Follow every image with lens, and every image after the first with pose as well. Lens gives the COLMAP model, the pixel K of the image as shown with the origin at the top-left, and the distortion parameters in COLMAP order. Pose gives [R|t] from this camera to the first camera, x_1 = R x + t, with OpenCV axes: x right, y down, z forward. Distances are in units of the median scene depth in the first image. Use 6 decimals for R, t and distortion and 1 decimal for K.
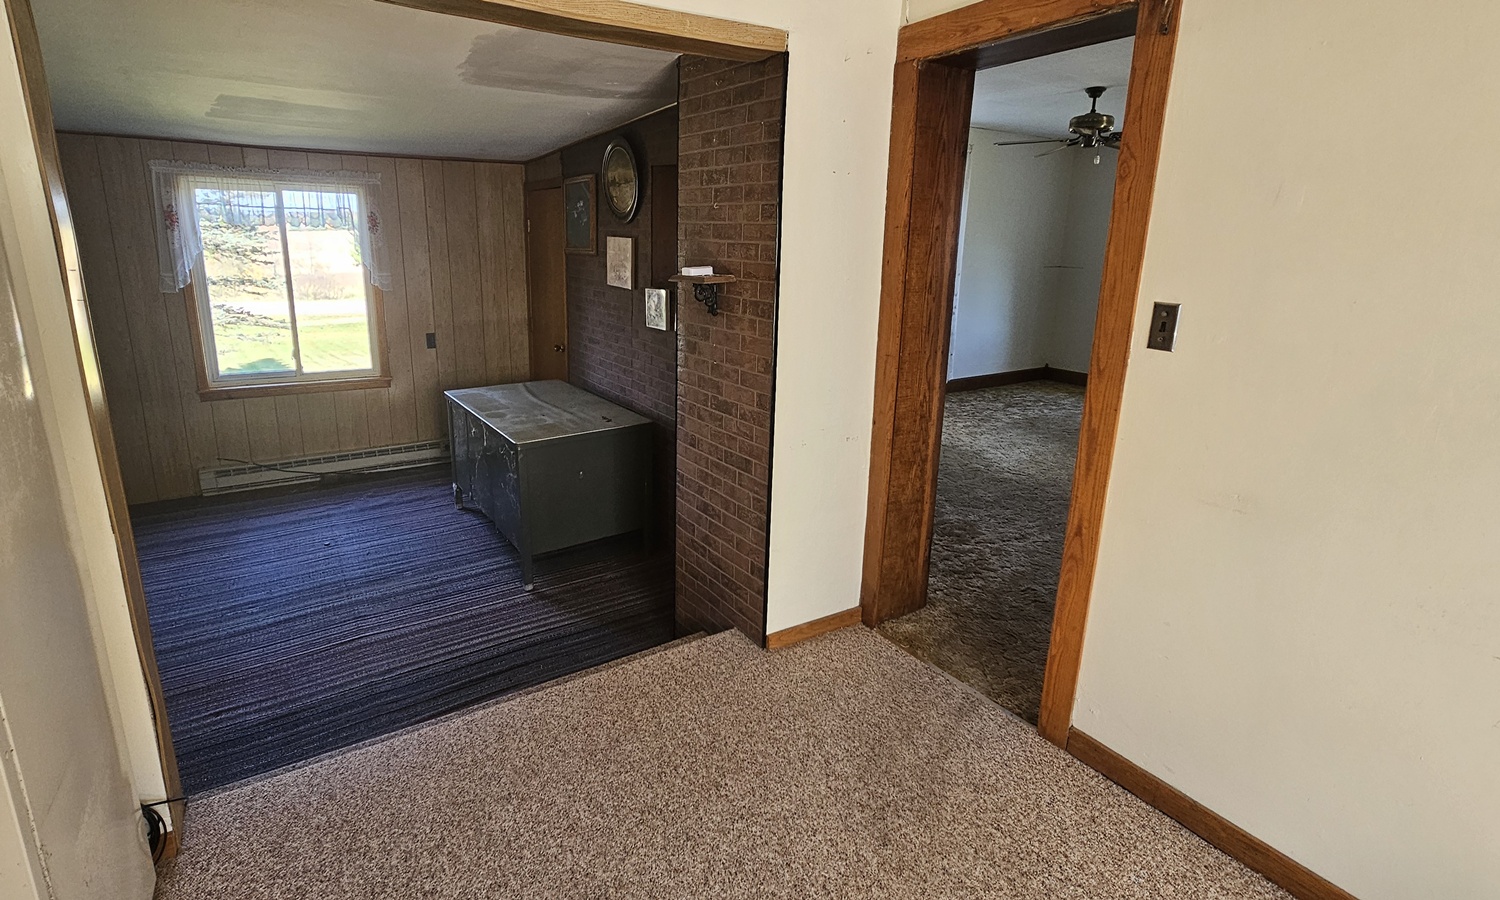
lens RADIAL K [[792.8, 0, 750.0], [0, 792.8, 450.0], [0, 0, 1]] dist [0.001609, -0.000047]
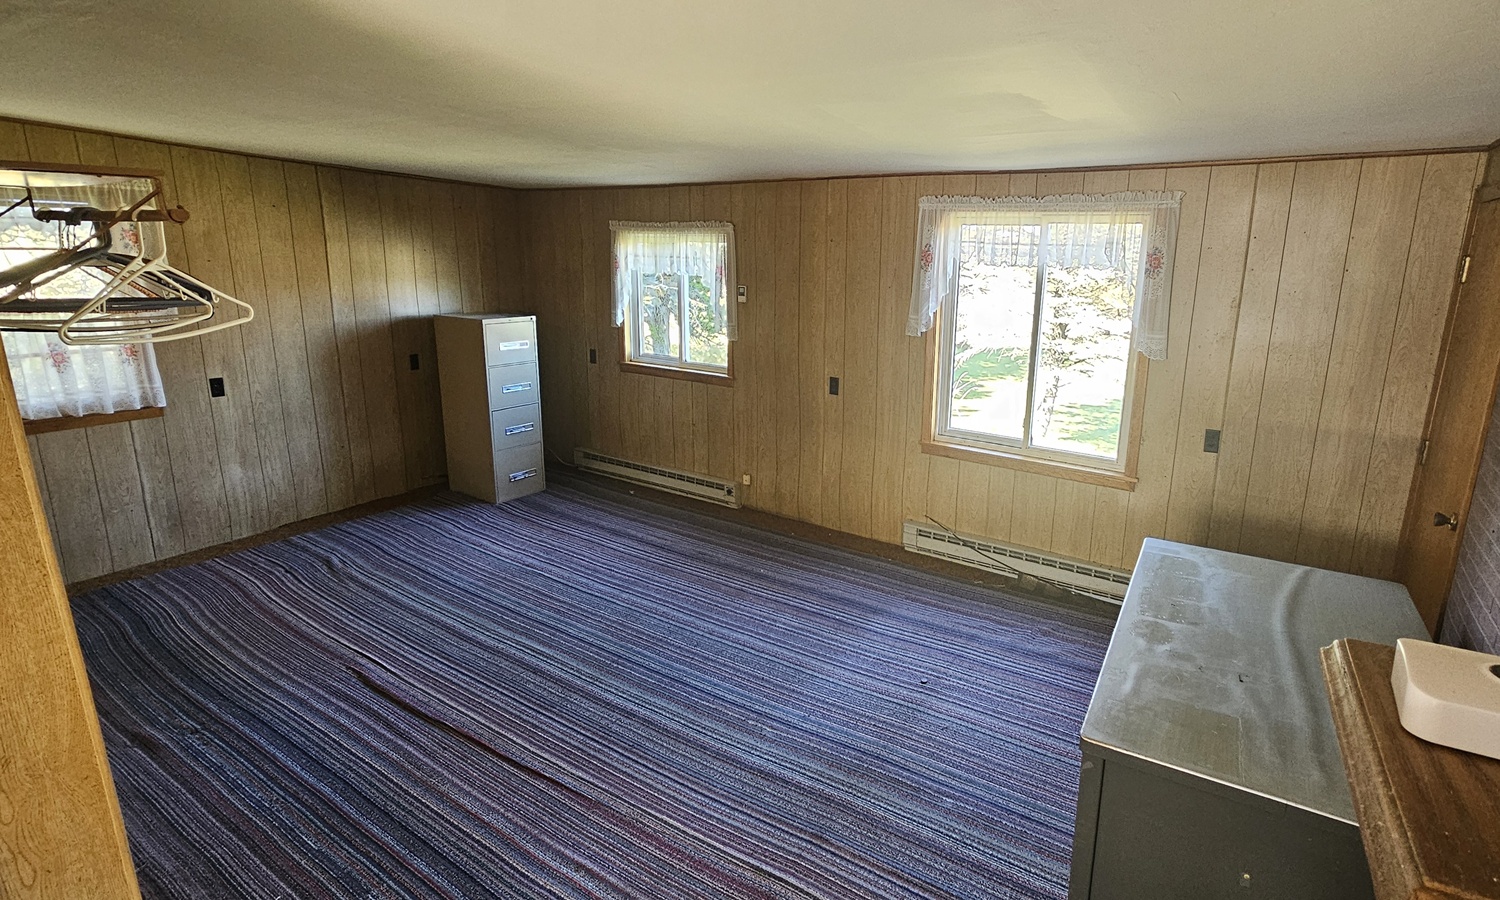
lens RADIAL K [[729.8, 0, 752.4], [0, 729.8, 393.3], [0, 0, 1]] dist [-0.000799, -0.000019]
pose [[0.367614, 0.173540, -0.913643, -0.003923], [-0.246346, 0.965511, 0.084272, -0.146764], [0.896757, 0.194093, 0.397687, 0.463183]]
